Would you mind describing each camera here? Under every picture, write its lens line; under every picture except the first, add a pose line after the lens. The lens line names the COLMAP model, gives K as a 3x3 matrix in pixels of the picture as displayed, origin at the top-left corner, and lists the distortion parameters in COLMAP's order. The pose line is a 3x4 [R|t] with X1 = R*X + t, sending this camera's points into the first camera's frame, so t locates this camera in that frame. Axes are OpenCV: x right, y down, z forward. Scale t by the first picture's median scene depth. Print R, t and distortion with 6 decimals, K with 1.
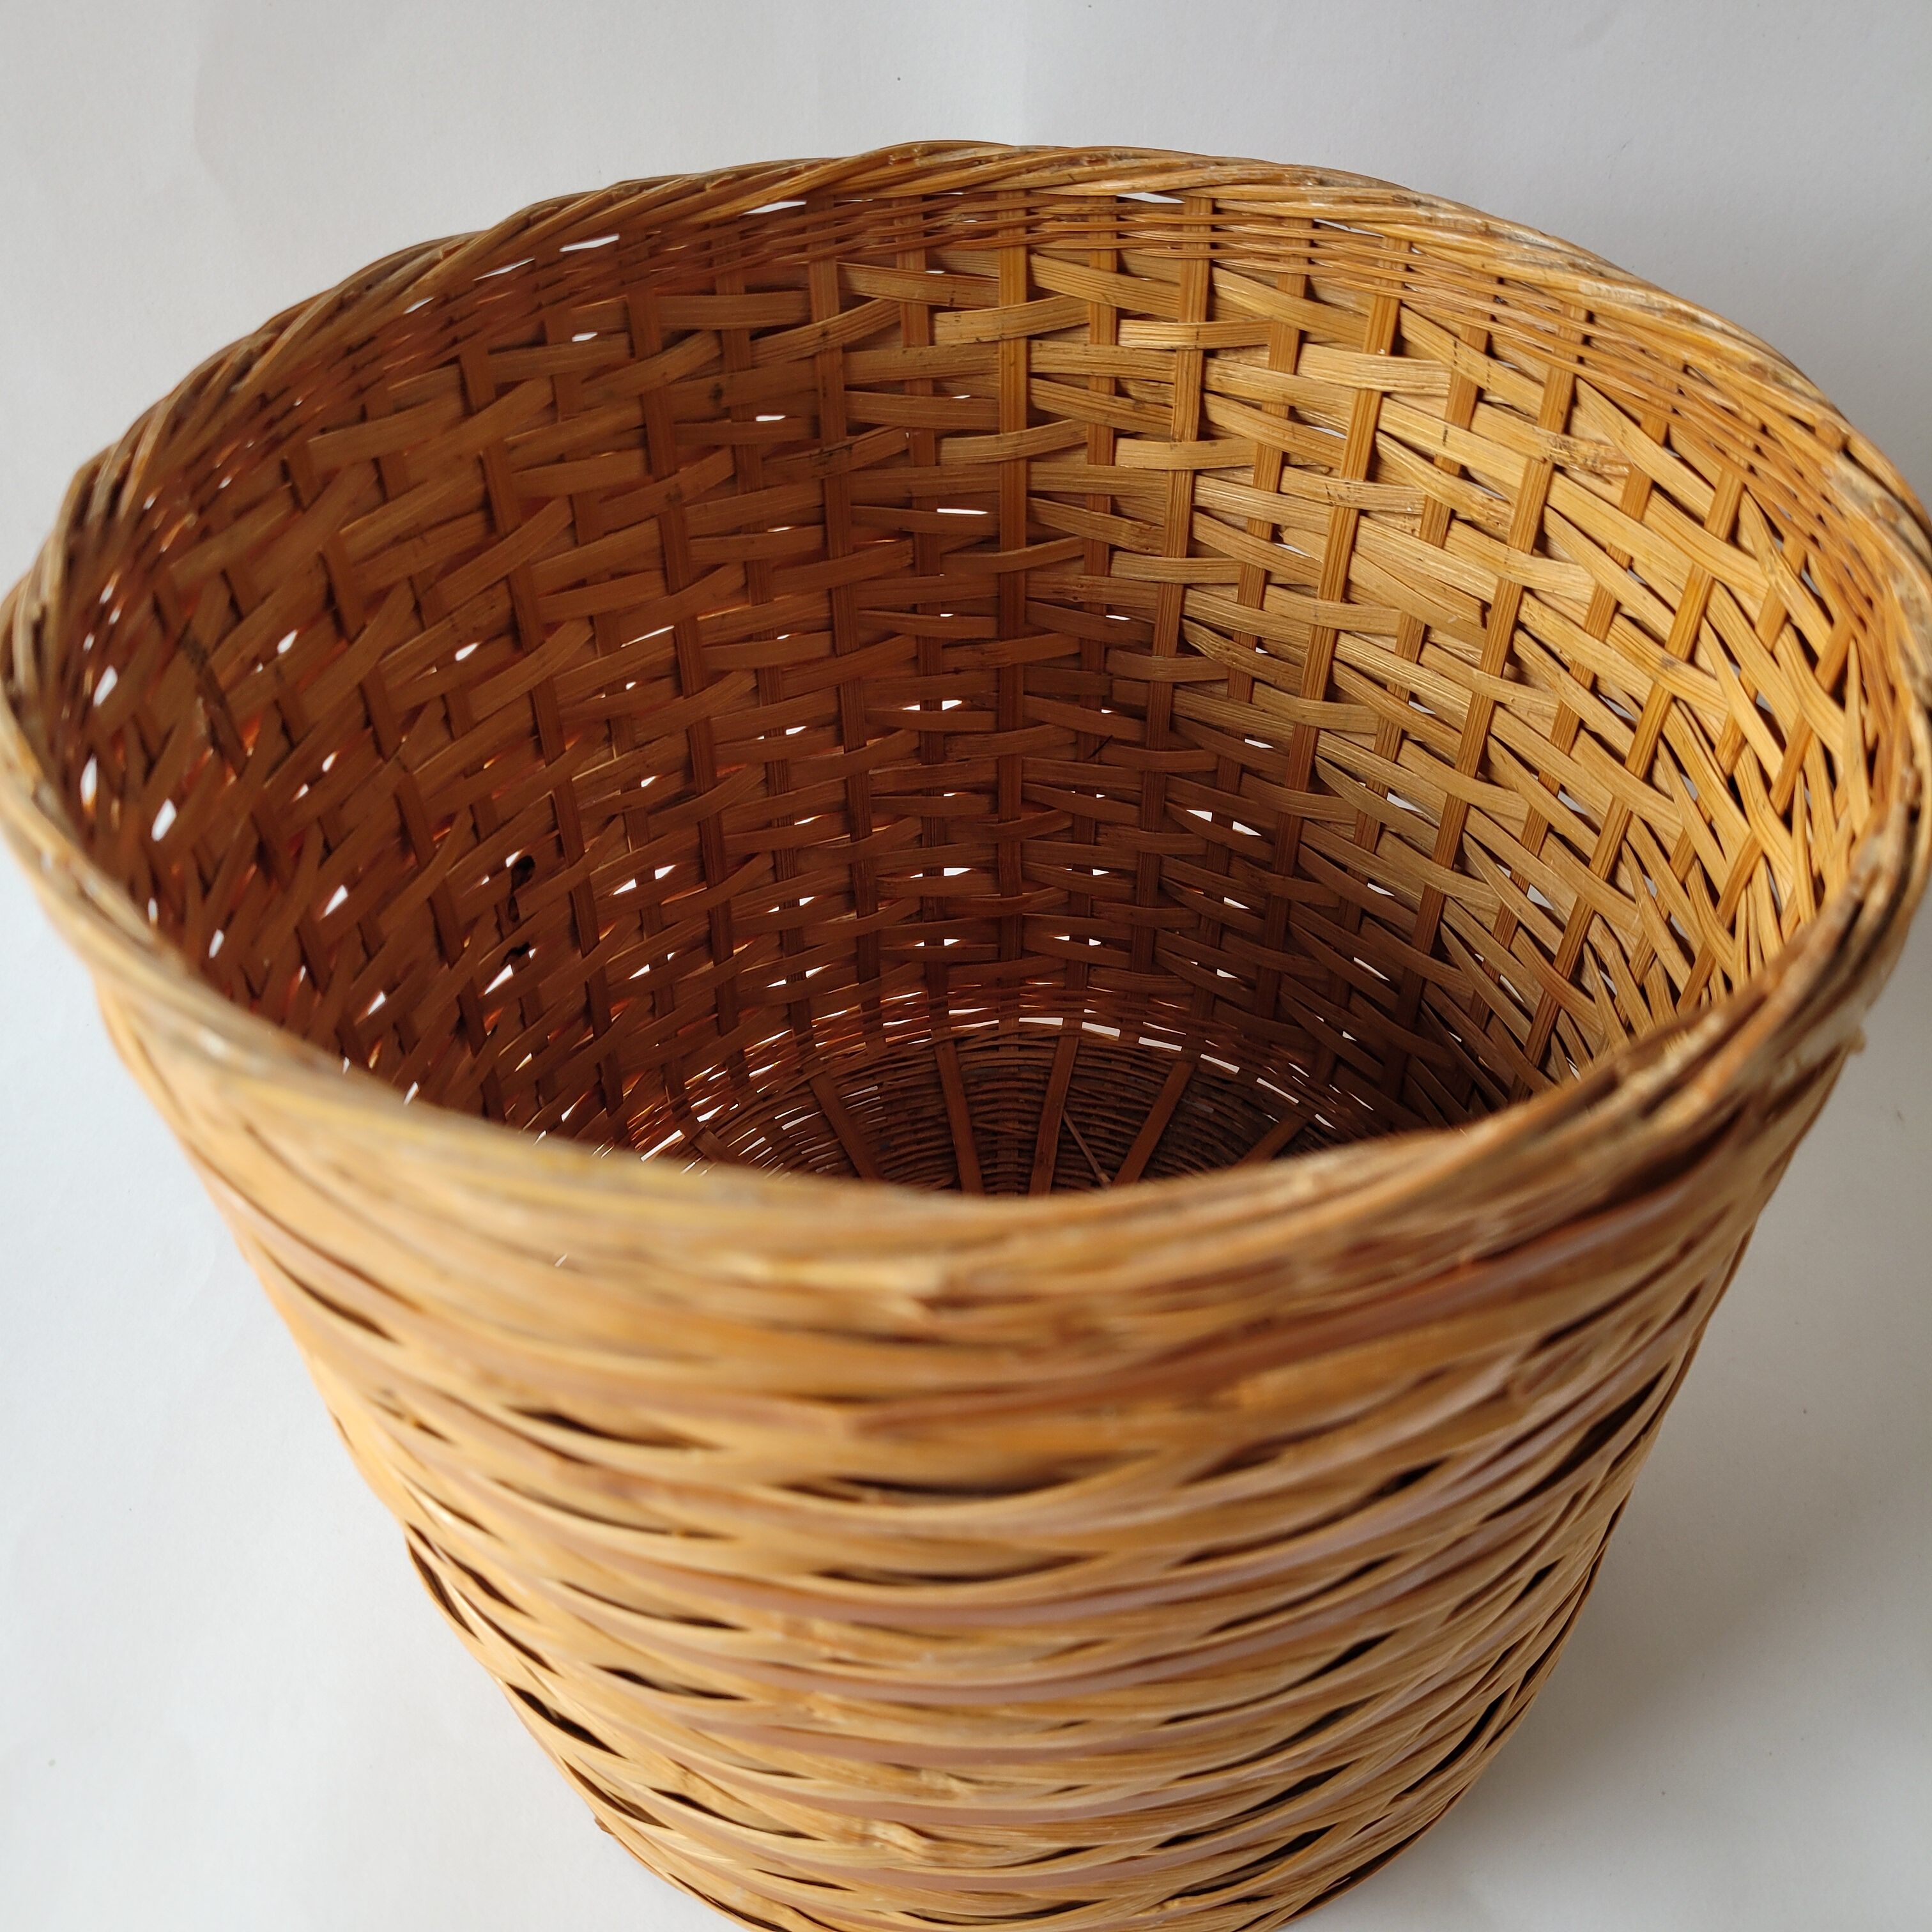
lens RADIAL K [[2015.5, 0, 968.9], [0, 2015.5, 974.0], [0, 0, 1]] dist [-0.025290, 0.000000]
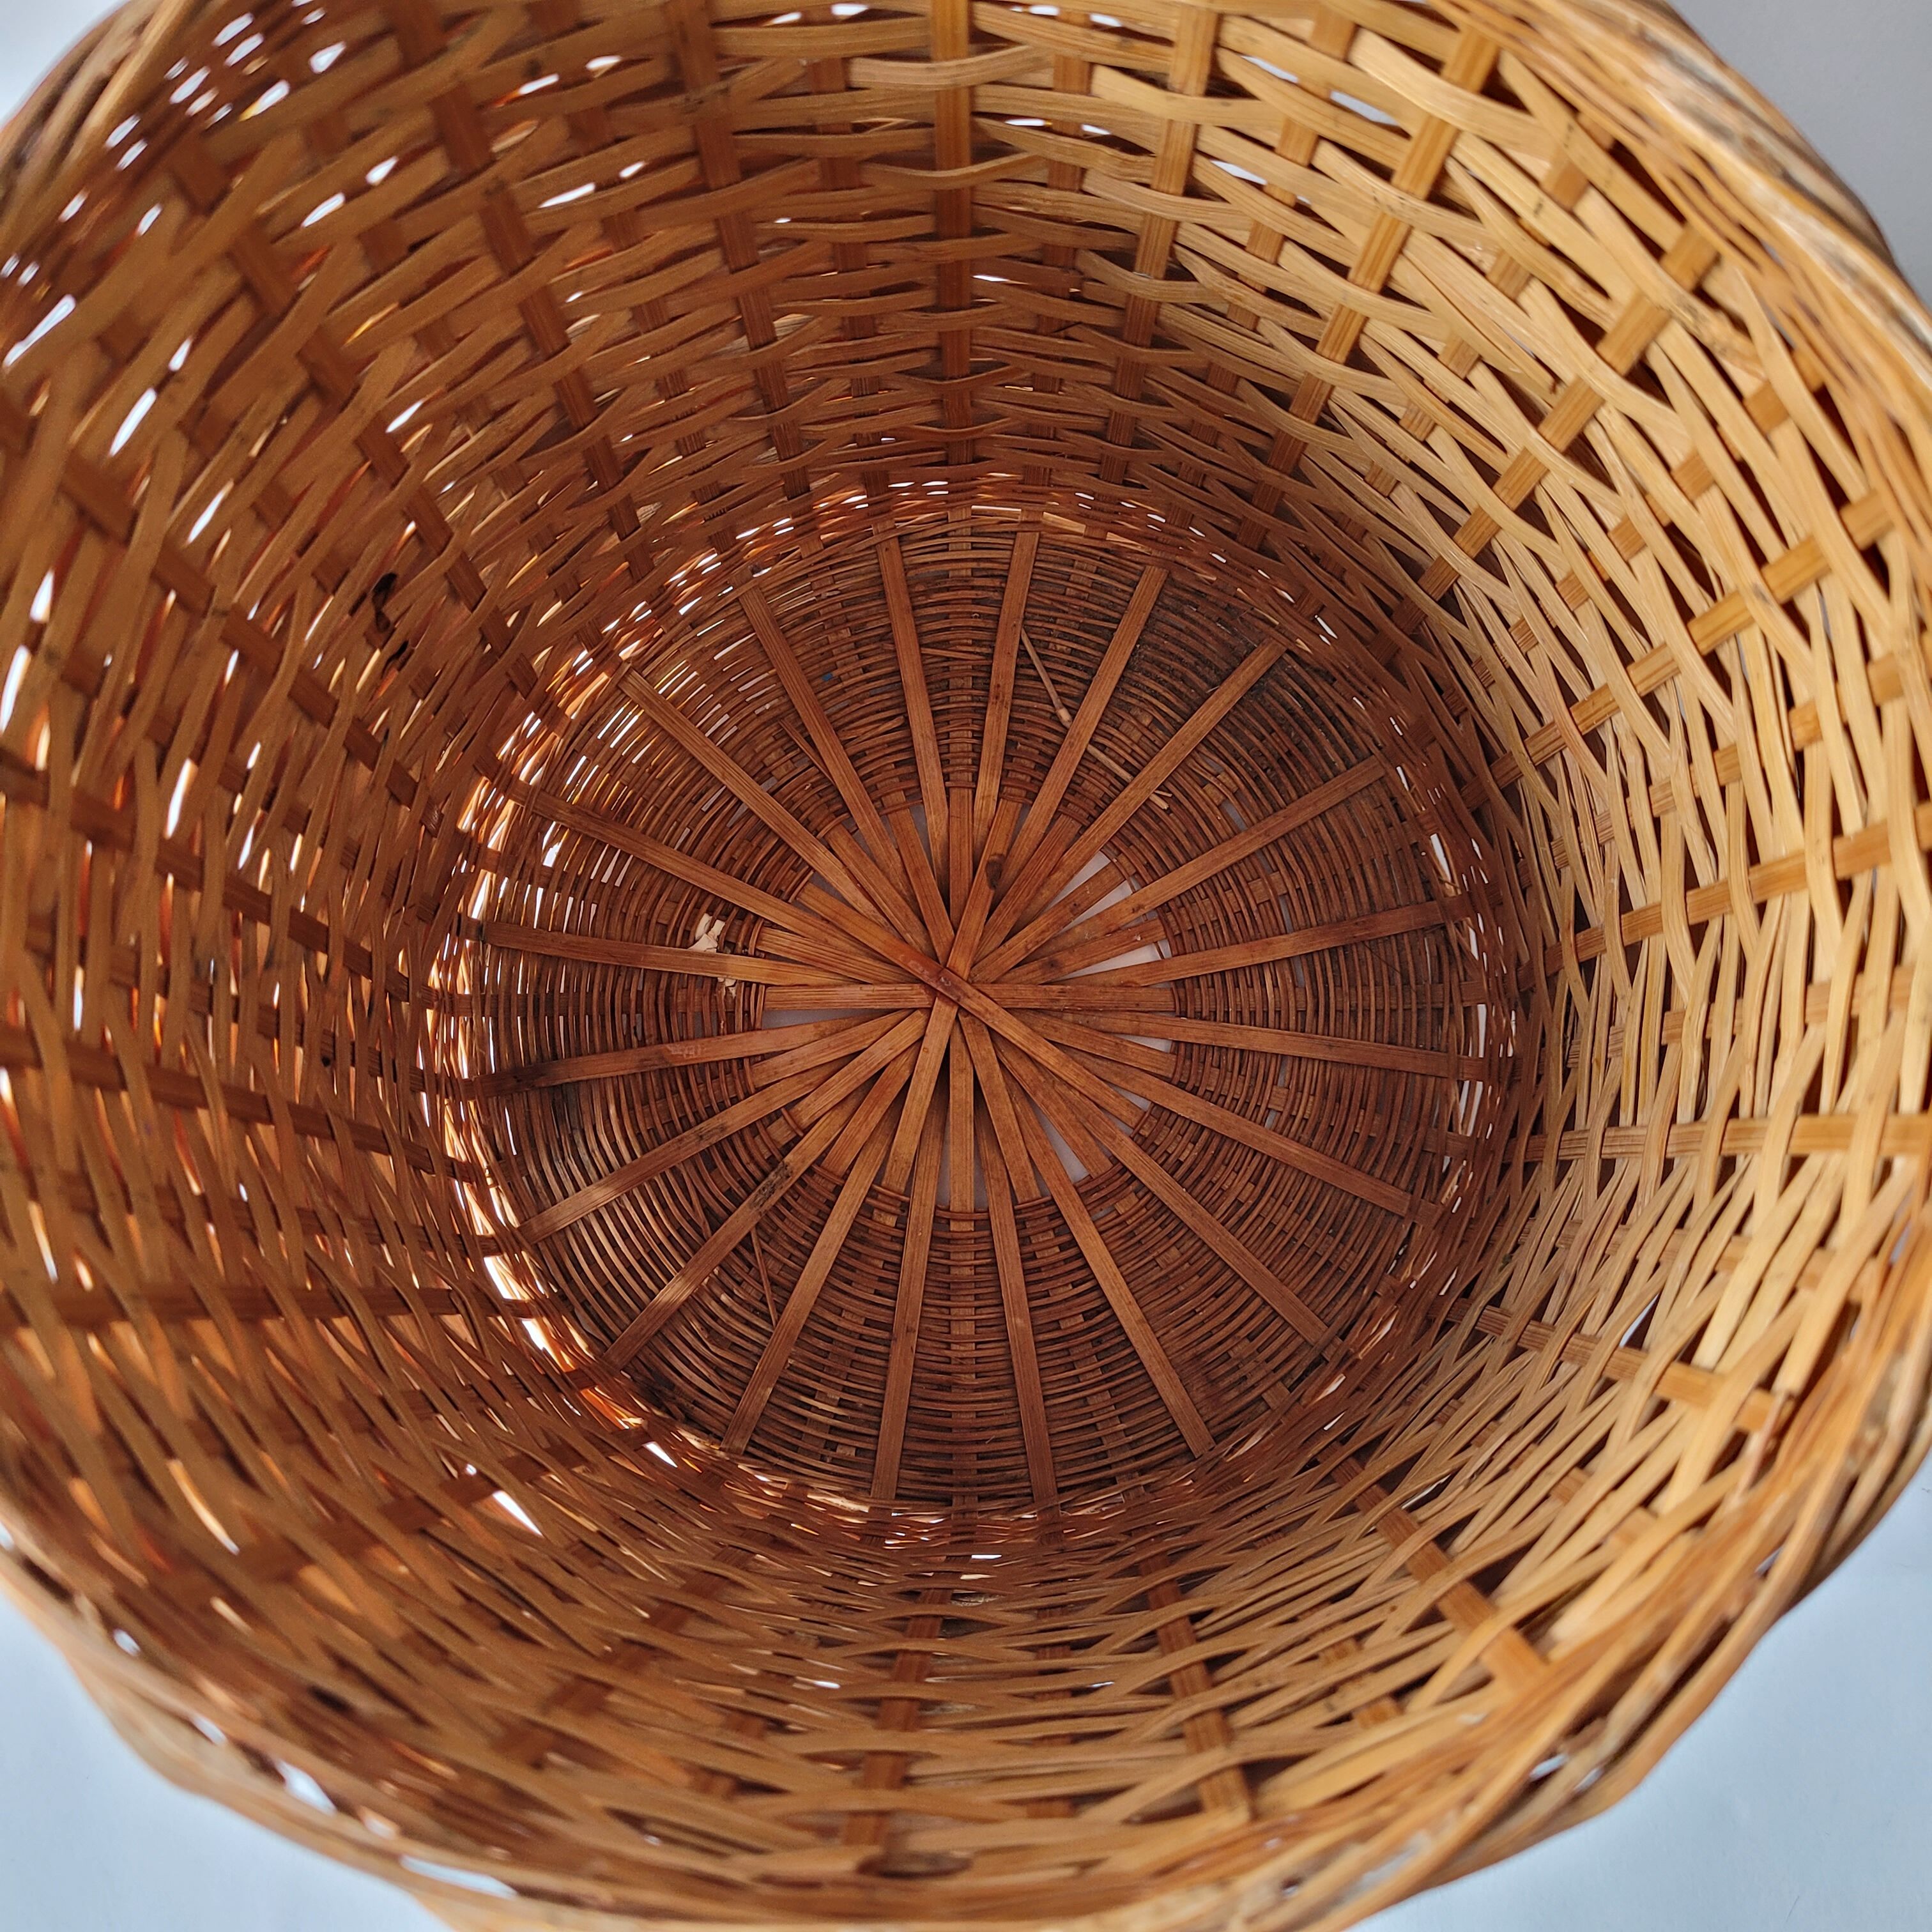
lens RADIAL K [[2015.5, 0, 965.1], [0, 2015.5, 969.8], [0, 0, 1]] dist [-0.025290, 0.000000]
pose [[0.999671, -0.024579, 0.007377, 0.011262], [0.014861, 0.788844, 0.614414, -0.375168], [-0.020921, -0.614102, 0.788949, 0.190317]]
